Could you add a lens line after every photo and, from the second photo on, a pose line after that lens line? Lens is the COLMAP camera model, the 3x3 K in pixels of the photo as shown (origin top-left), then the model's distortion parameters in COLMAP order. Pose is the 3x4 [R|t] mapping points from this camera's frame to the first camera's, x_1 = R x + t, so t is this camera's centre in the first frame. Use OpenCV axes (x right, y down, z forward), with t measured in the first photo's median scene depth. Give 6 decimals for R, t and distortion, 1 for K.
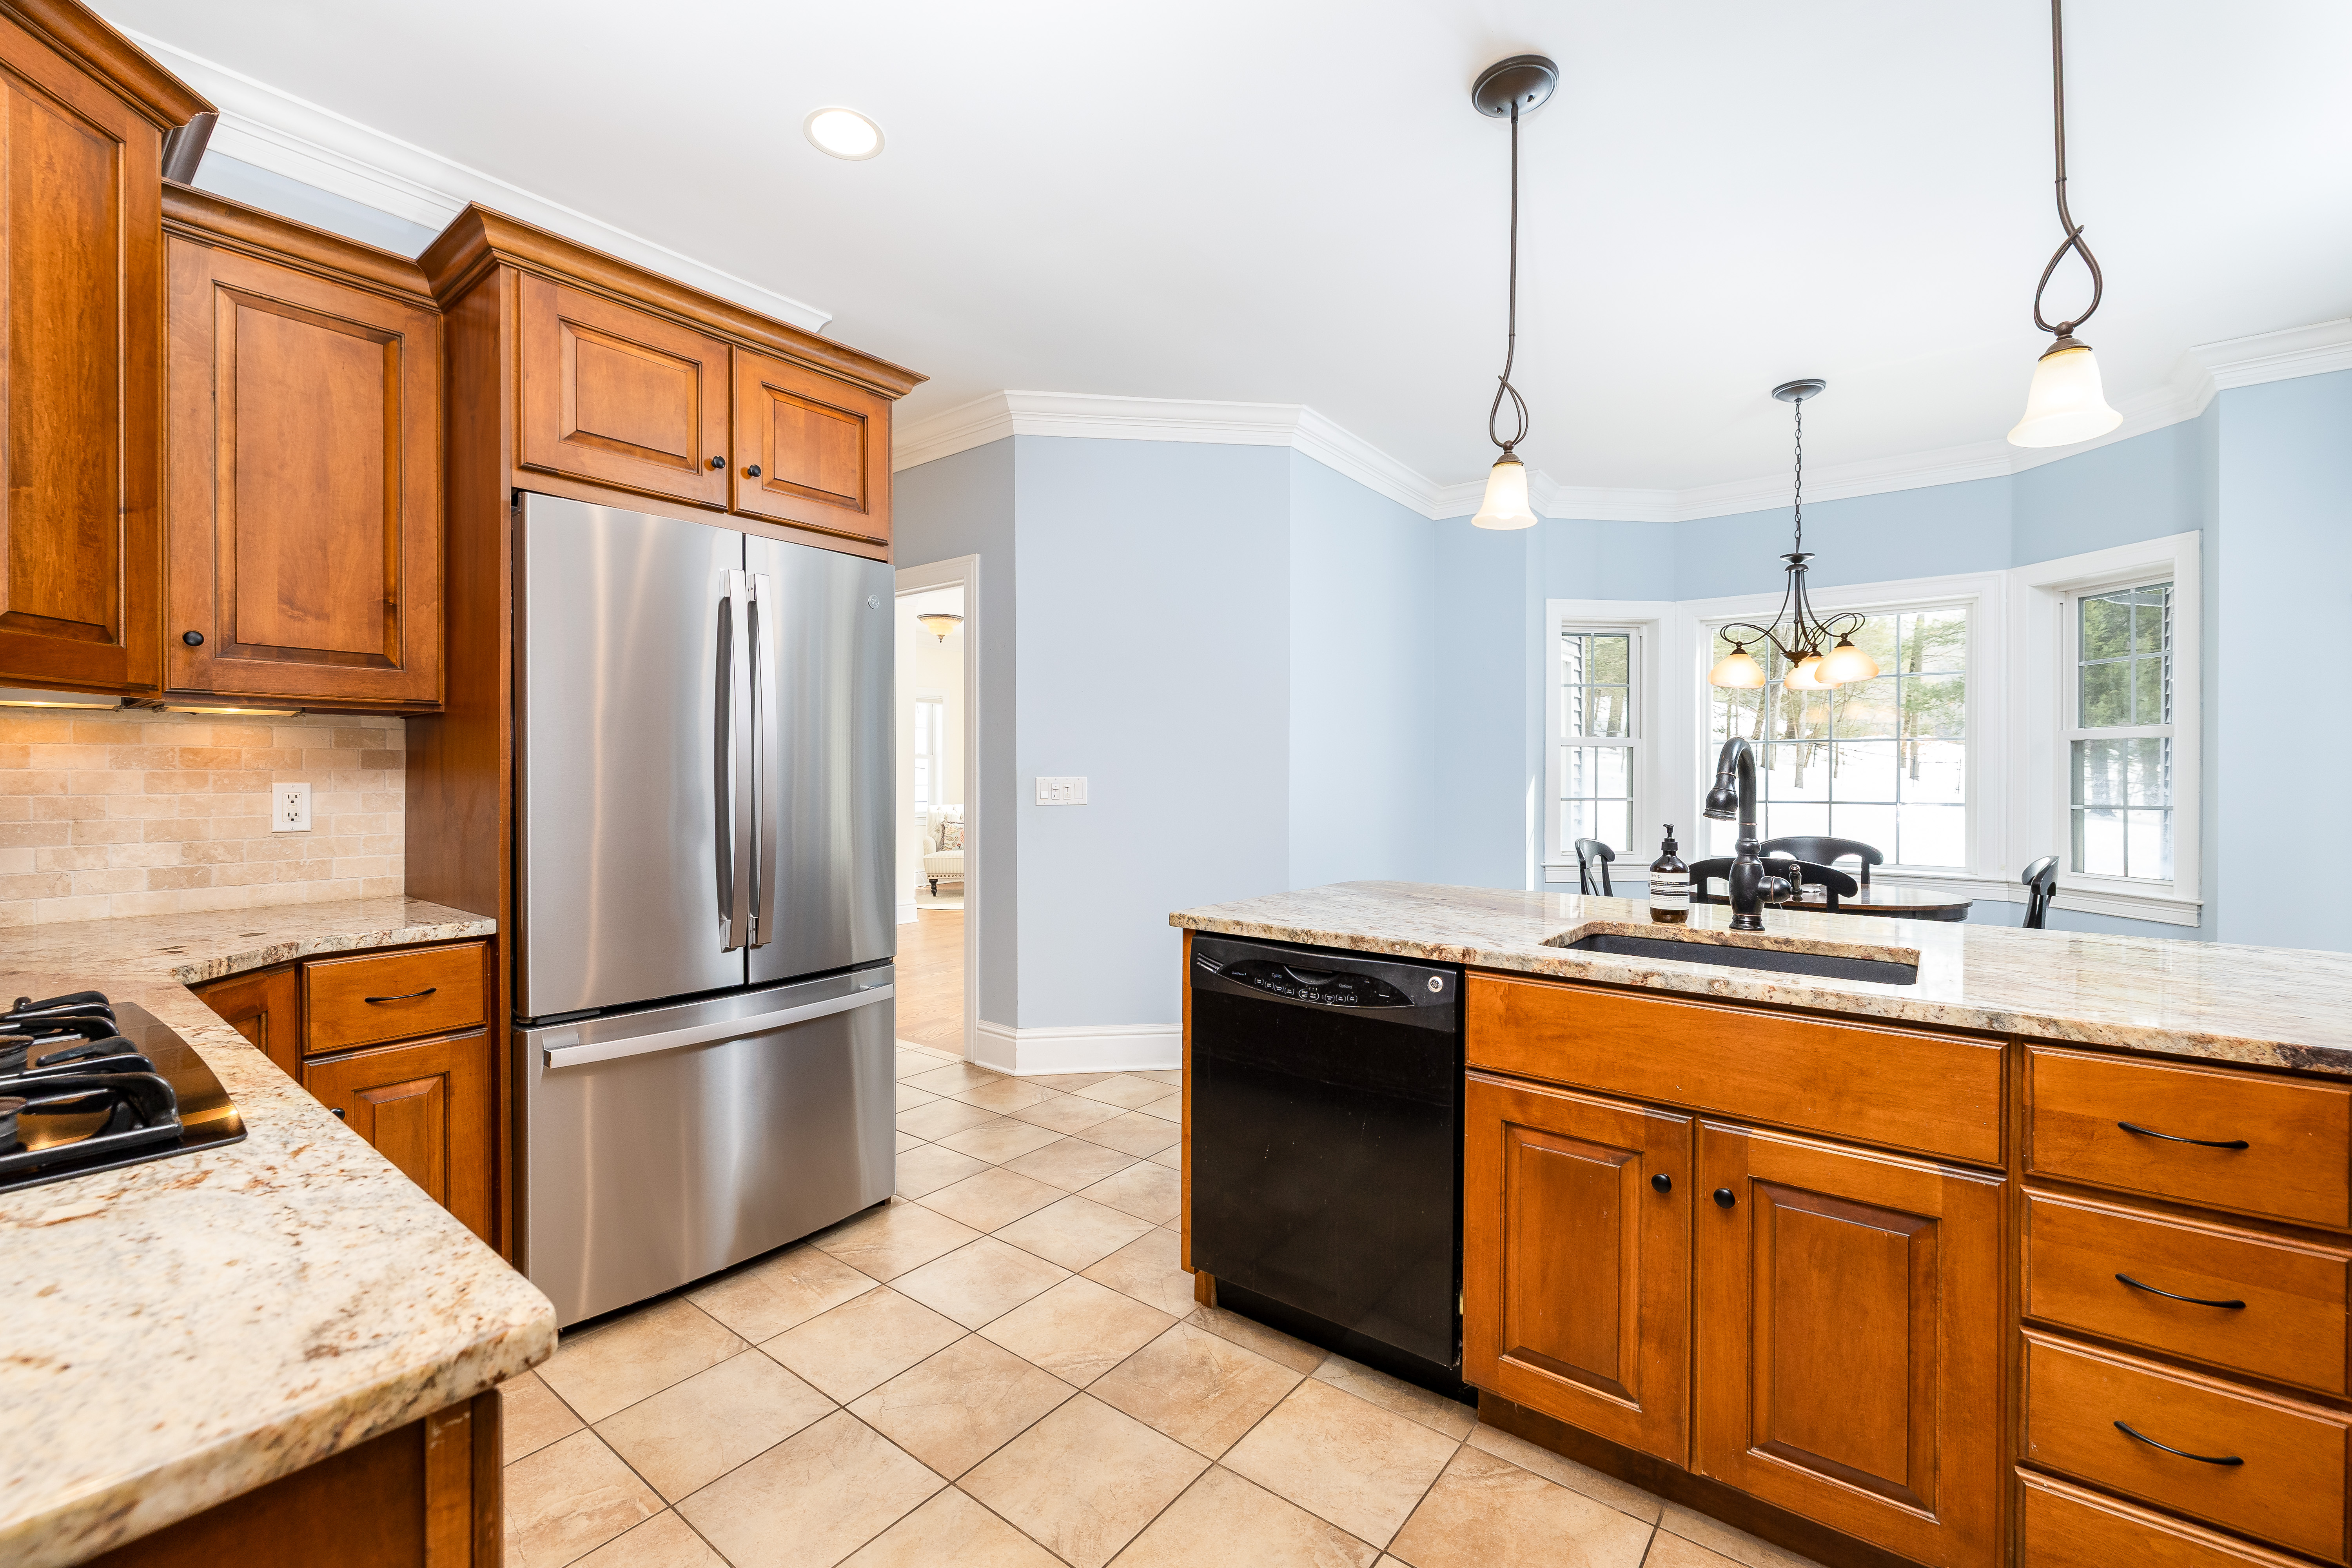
lens RADIAL K [[992.2, 0, 1161.3], [0, 992.2, 771.8], [0, 0, 1]] dist [0.002080, 0.000341]
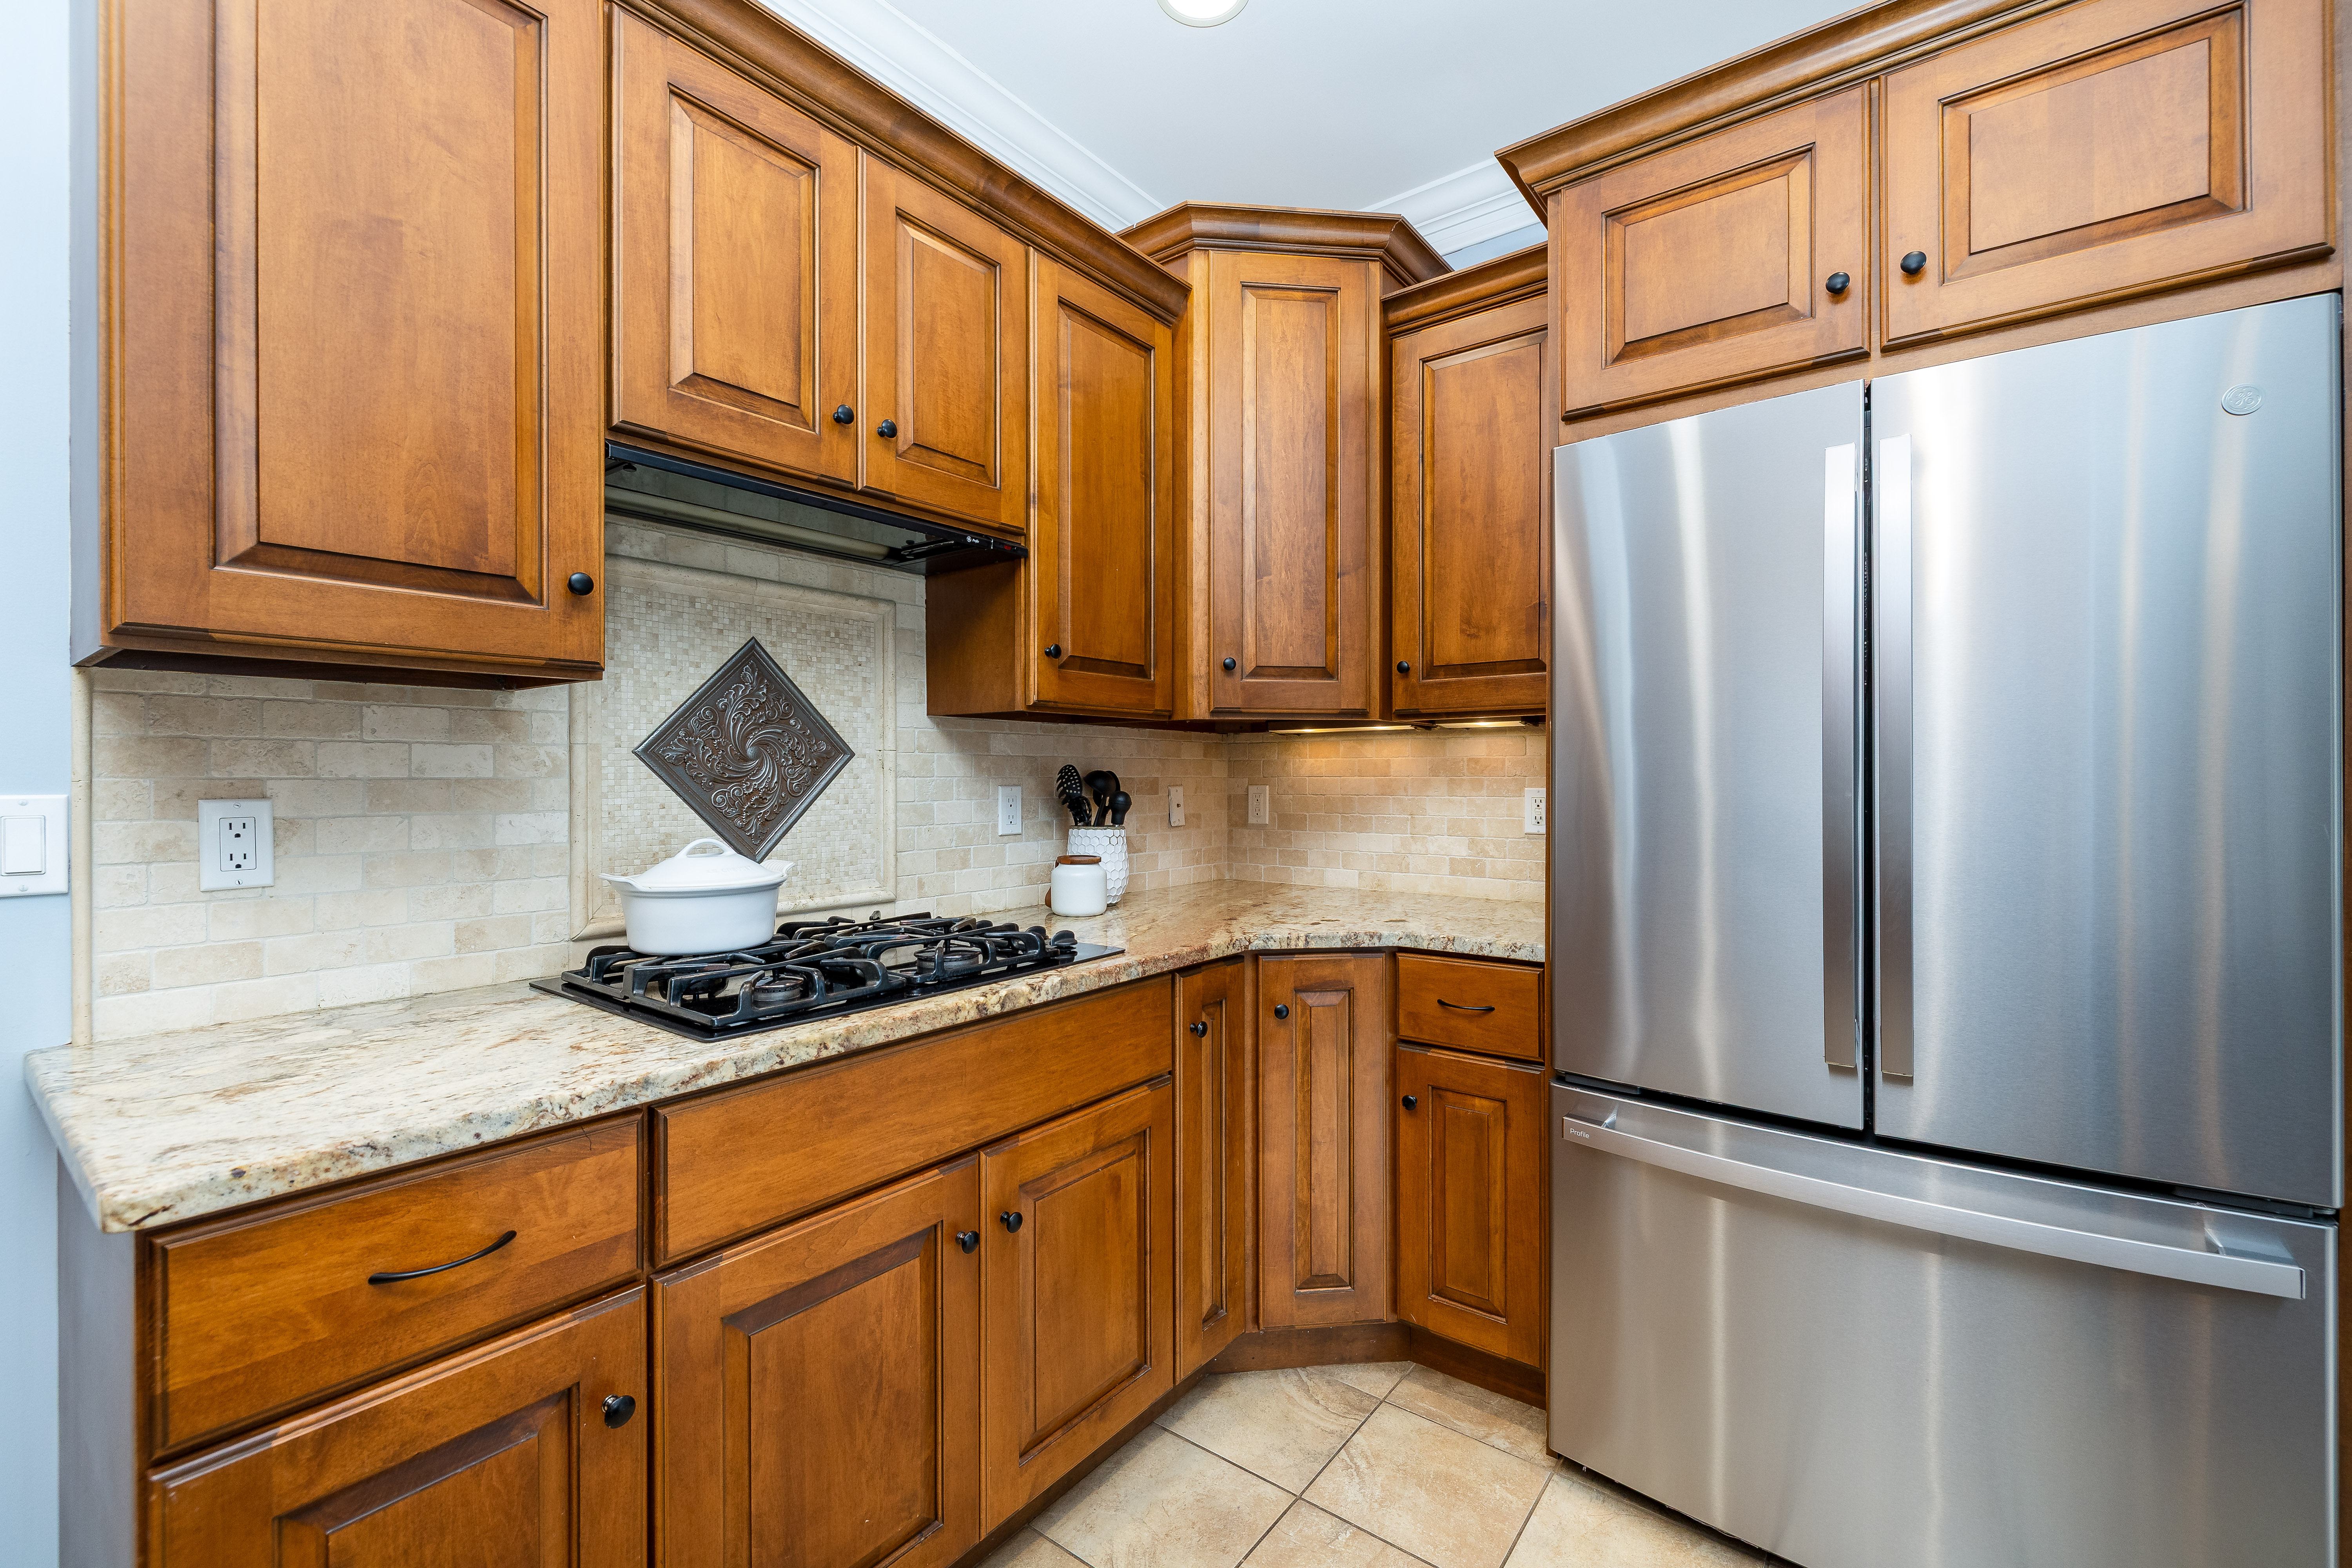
lens RADIAL K [[992.2, 0, 1189.0], [0, 992.2, 779.0], [0, 0, 1]] dist [0.002080, 0.000341]
pose [[0.023268, -0.001325, -0.999728, 0.201305], [0.004165, 0.999991, -0.001229, 0.000951], [0.999721, -0.004135, 0.023273, 0.670288]]
